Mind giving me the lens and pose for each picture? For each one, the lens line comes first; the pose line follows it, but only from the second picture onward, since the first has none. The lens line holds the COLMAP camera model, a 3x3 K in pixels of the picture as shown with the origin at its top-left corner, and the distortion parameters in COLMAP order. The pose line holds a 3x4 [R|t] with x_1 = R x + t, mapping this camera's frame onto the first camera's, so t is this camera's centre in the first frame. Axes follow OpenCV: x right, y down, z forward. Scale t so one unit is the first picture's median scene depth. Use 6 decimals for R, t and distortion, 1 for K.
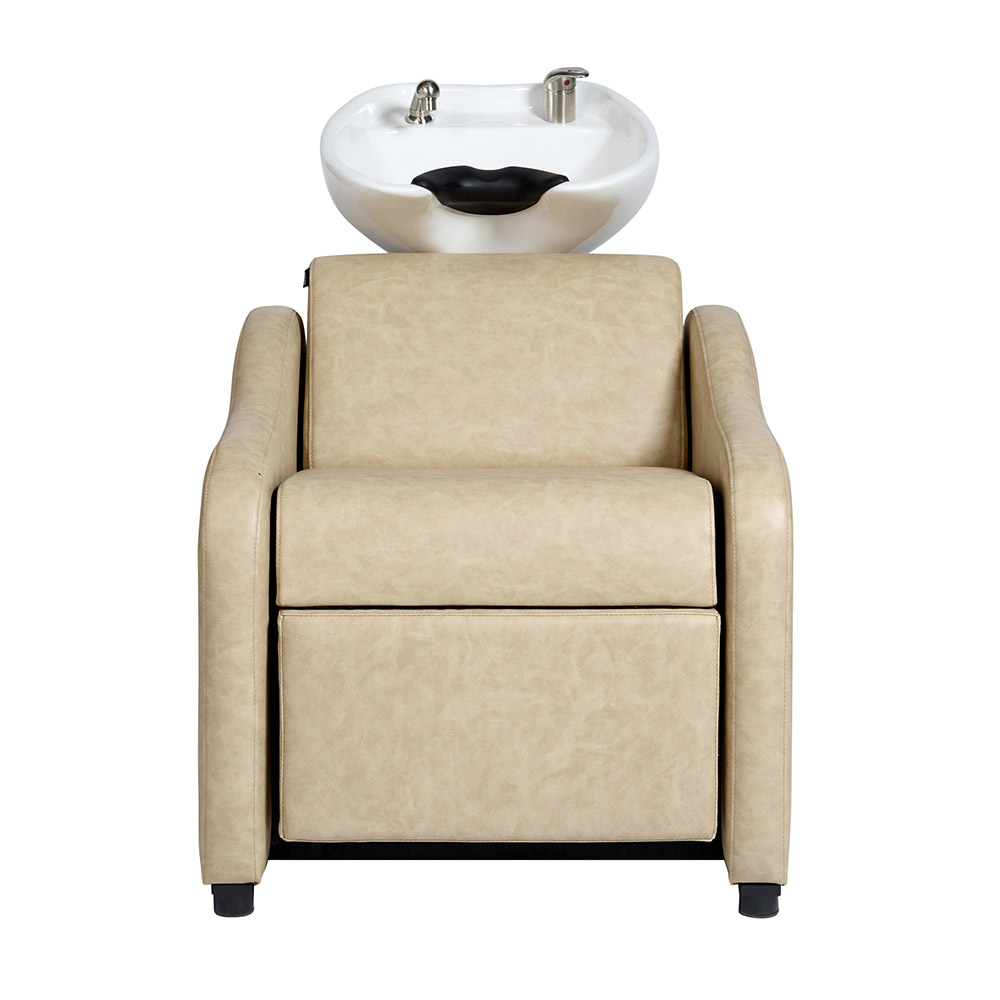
lens RADIAL K [[2802.3, 0, 471.3], [0, 2802.3, 579.7], [0, 0, 1]] dist [-0.155699, 0.000000]
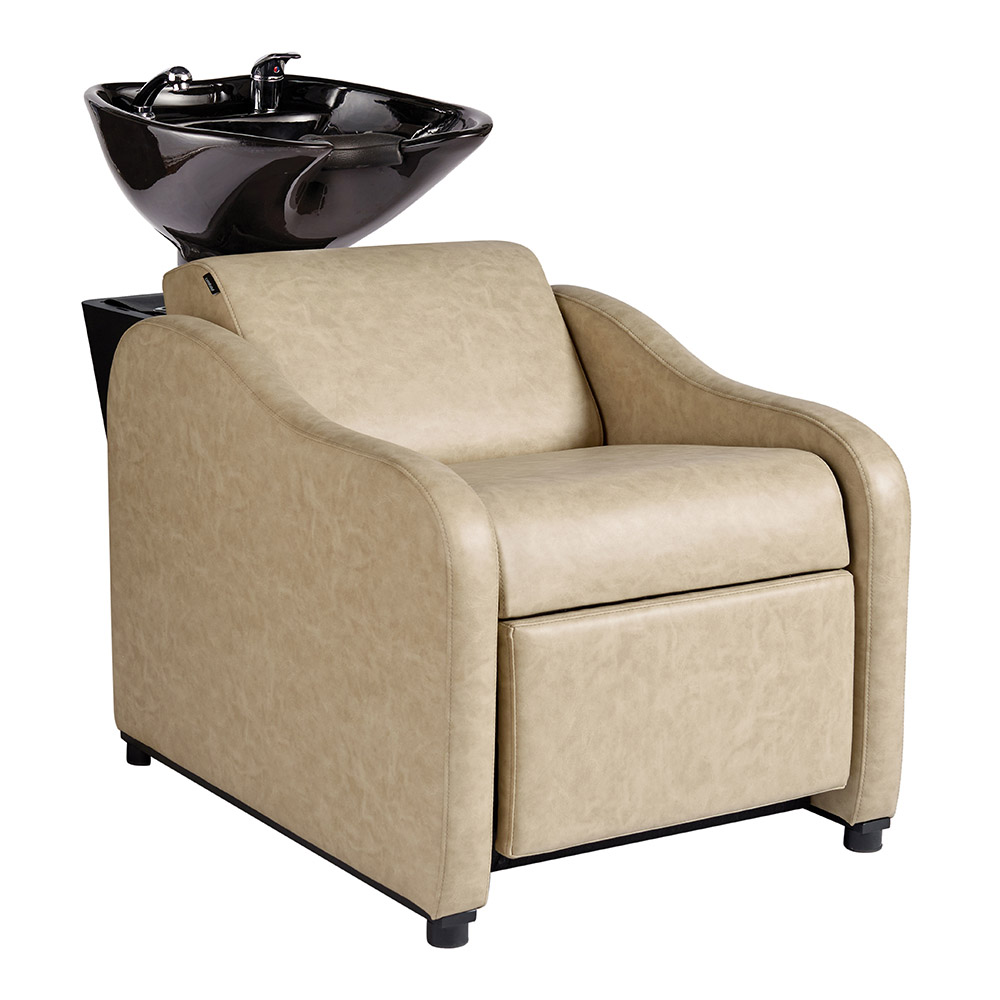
lens RADIAL K [[2802.3, 0, 510.0], [0, 2802.3, 549.5], [0, 0, 1]] dist [-0.155699, 0.000000]
pose [[0.822932, -0.112682, 0.556853, -0.607265], [0.110142, 0.993181, 0.038205, -0.051404], [-0.557361, 0.029892, 0.829732, 0.192269]]
